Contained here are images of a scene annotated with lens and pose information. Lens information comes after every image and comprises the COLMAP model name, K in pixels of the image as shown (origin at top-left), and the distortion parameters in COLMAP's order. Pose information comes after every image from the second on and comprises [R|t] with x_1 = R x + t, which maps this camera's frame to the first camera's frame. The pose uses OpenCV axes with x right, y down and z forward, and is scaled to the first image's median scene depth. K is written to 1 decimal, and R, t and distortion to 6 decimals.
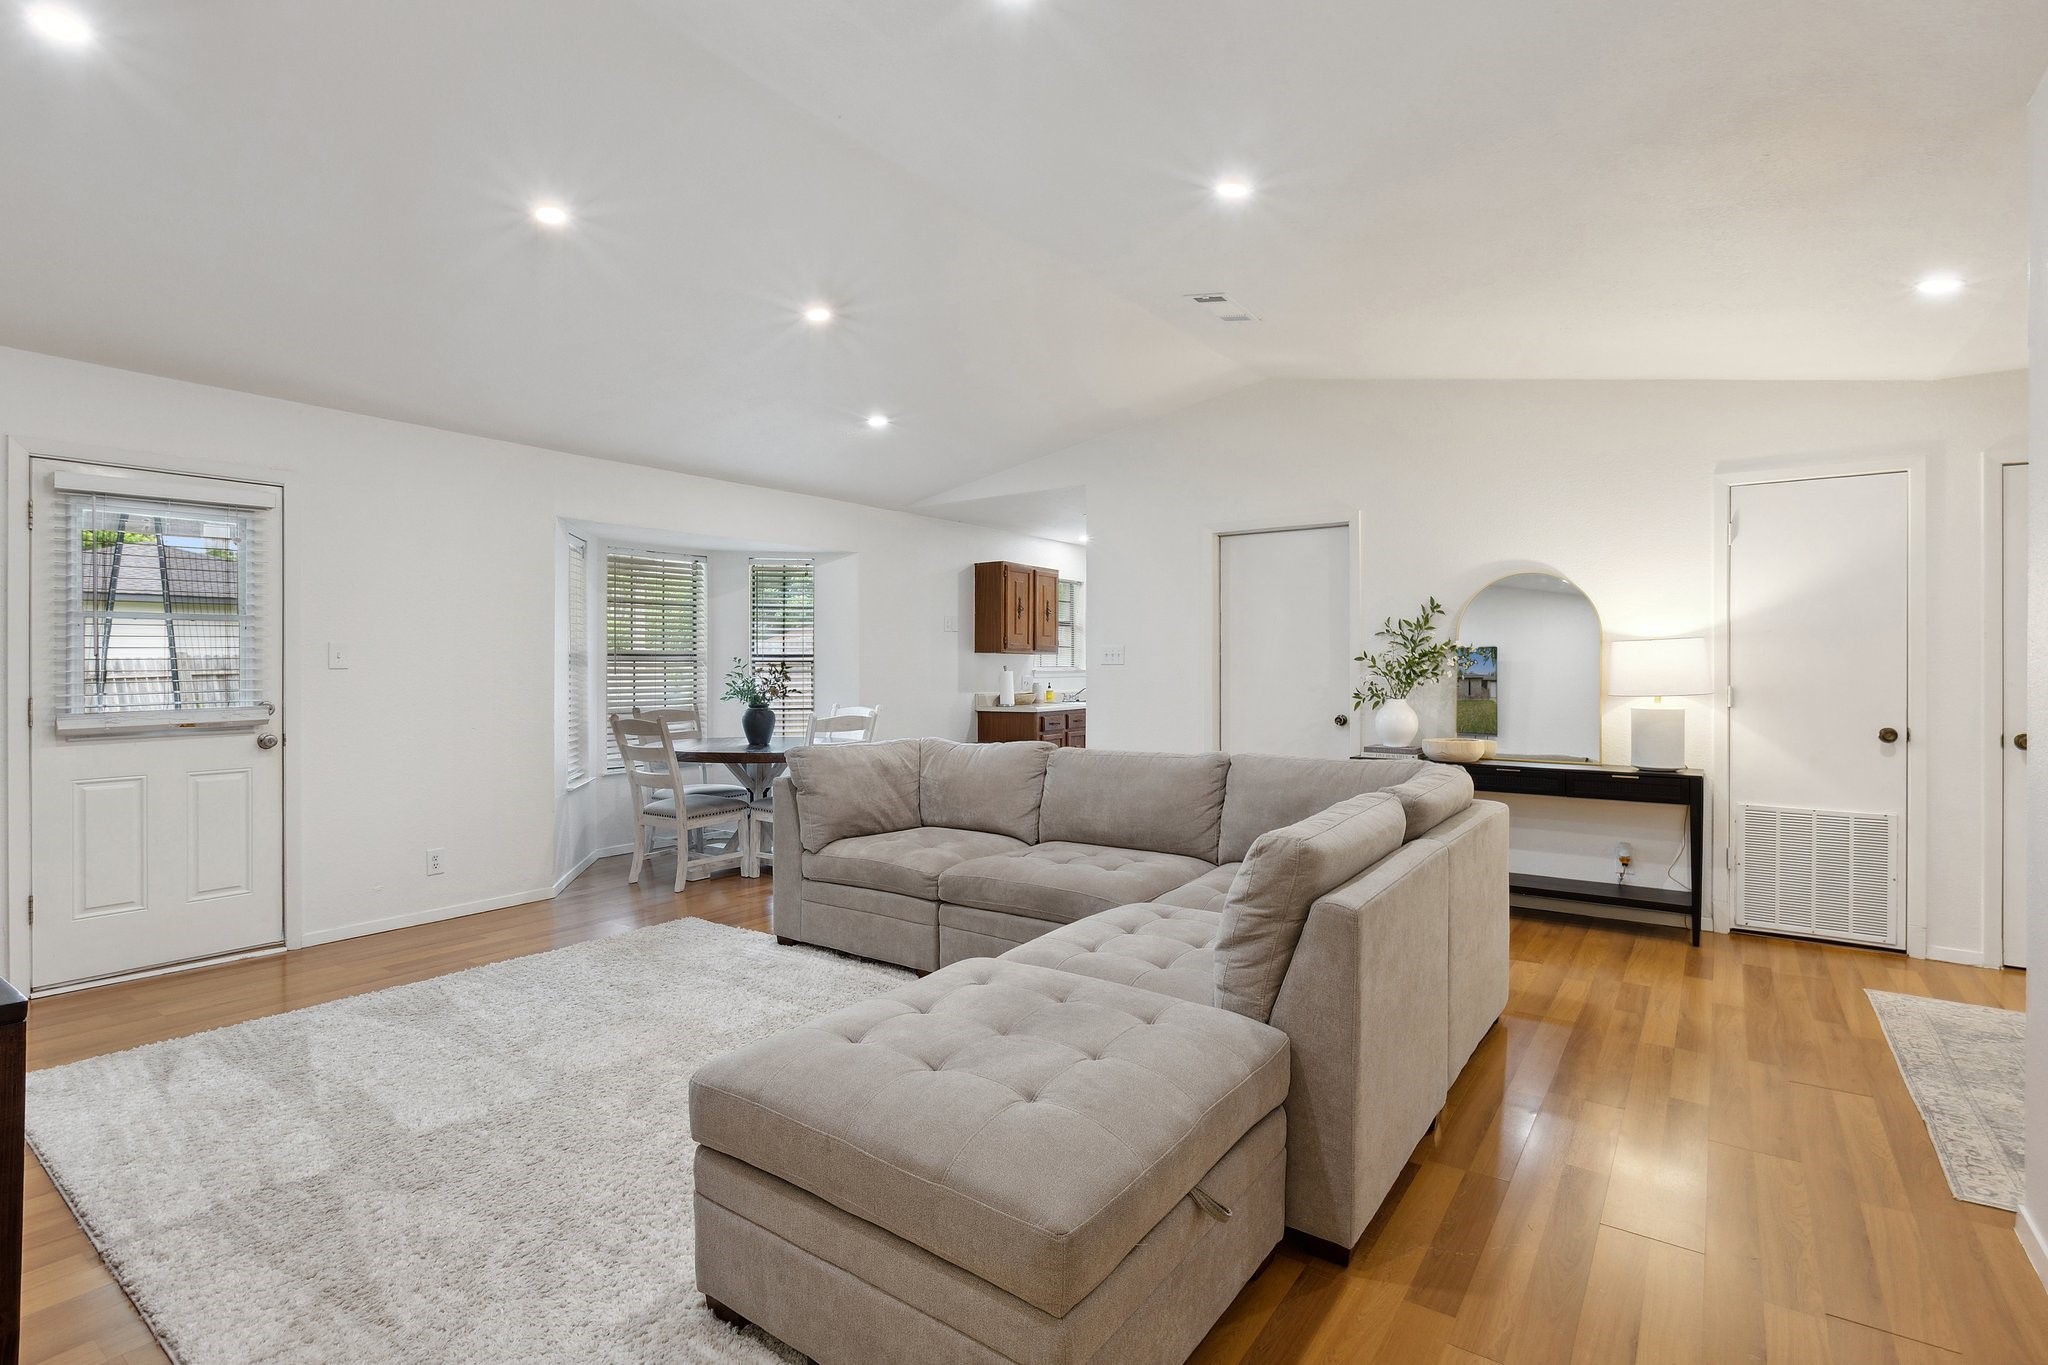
lens RADIAL K [[1039.3, 0, 1024.0], [0, 1039.3, 682.5], [0, 0, 1]] dist [0.045250, 0.000081]
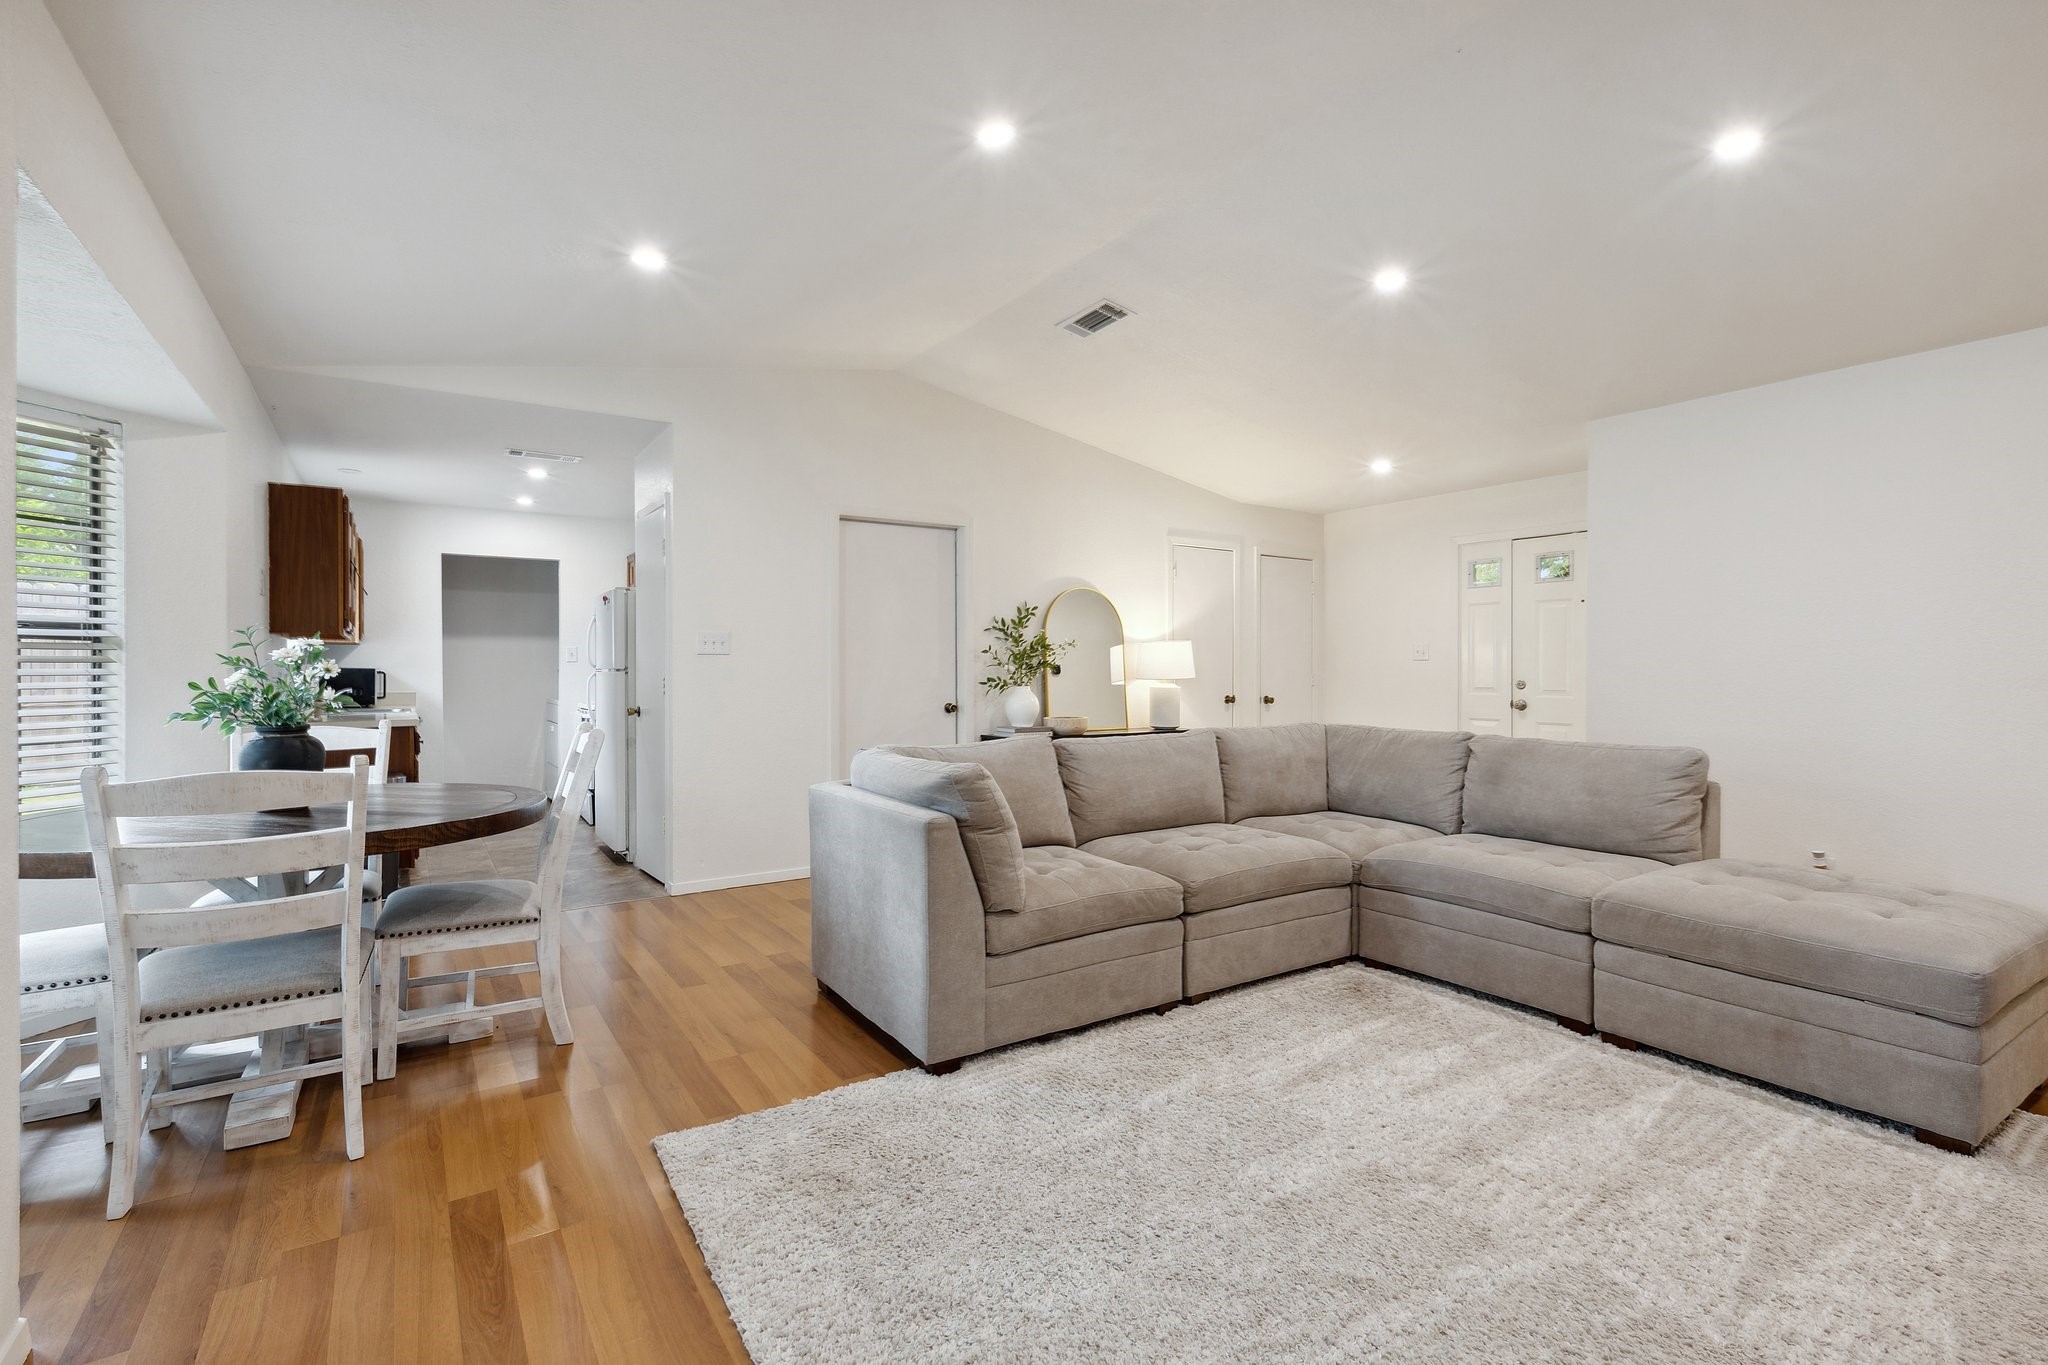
lens RADIAL K [[950.5, 0, 1024.0], [0, 950.5, 682.5], [0, 0, 1]] dist [-0.044757, 0.000182]
pose [[0.389627, -0.022680, 0.920693, -0.626428], [-0.000072, 0.999696, 0.024657, -0.014623], [-0.920973, -0.009673, 0.389507, 0.574196]]
